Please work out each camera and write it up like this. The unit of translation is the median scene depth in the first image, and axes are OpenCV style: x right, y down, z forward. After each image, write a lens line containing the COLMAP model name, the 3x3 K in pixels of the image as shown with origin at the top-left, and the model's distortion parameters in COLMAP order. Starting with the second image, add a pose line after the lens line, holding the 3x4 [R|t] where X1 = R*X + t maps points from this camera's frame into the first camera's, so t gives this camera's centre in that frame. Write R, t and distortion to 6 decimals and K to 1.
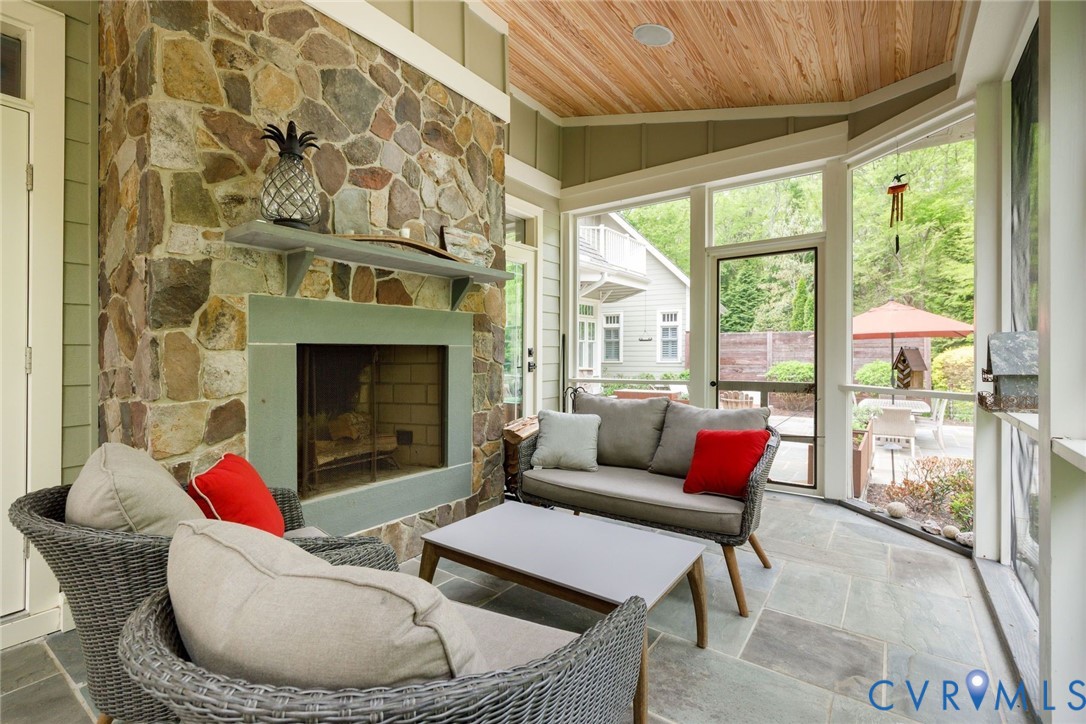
lens RADIAL K [[491.0, 0, 543.0], [0, 491.0, 362.0], [0, 0, 1]] dist [-0.000255, -0.000046]
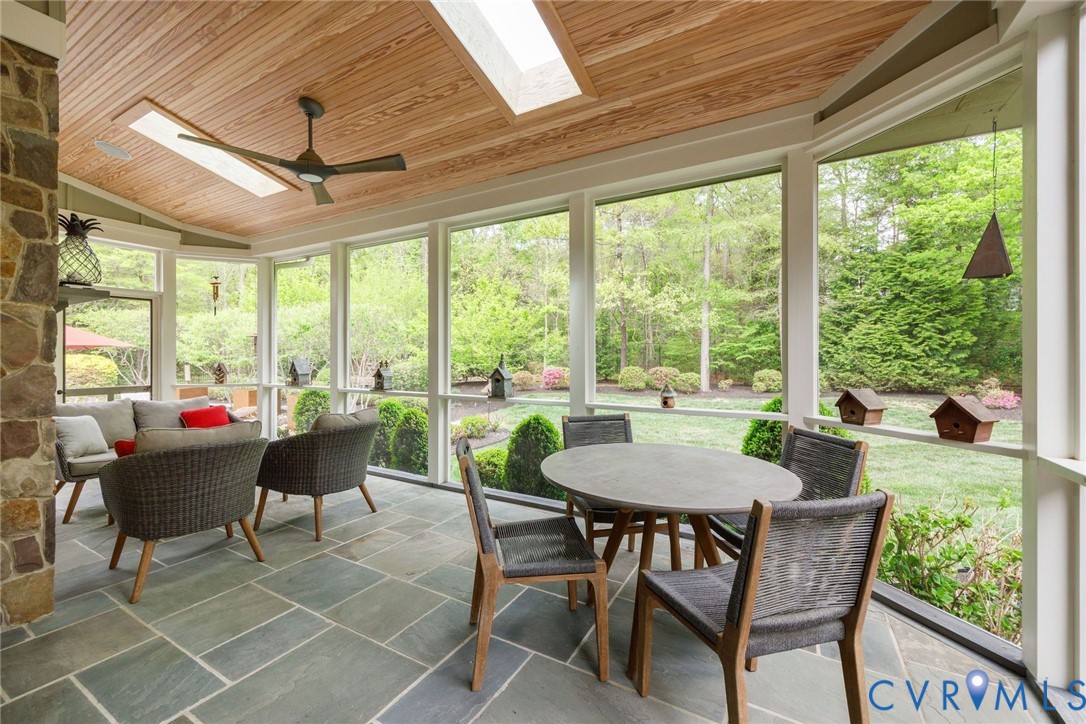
lens RADIAL K [[440.0, 0, 543.0], [0, 440.0, 362.0], [0, 0, 1]] dist [0.000020, 0.000000]
pose [[-0.104275, -0.008470, 0.994512, -0.975395], [0.013042, 0.999866, 0.009883, -0.029394], [-0.994463, 0.014001, -0.104151, -0.105992]]
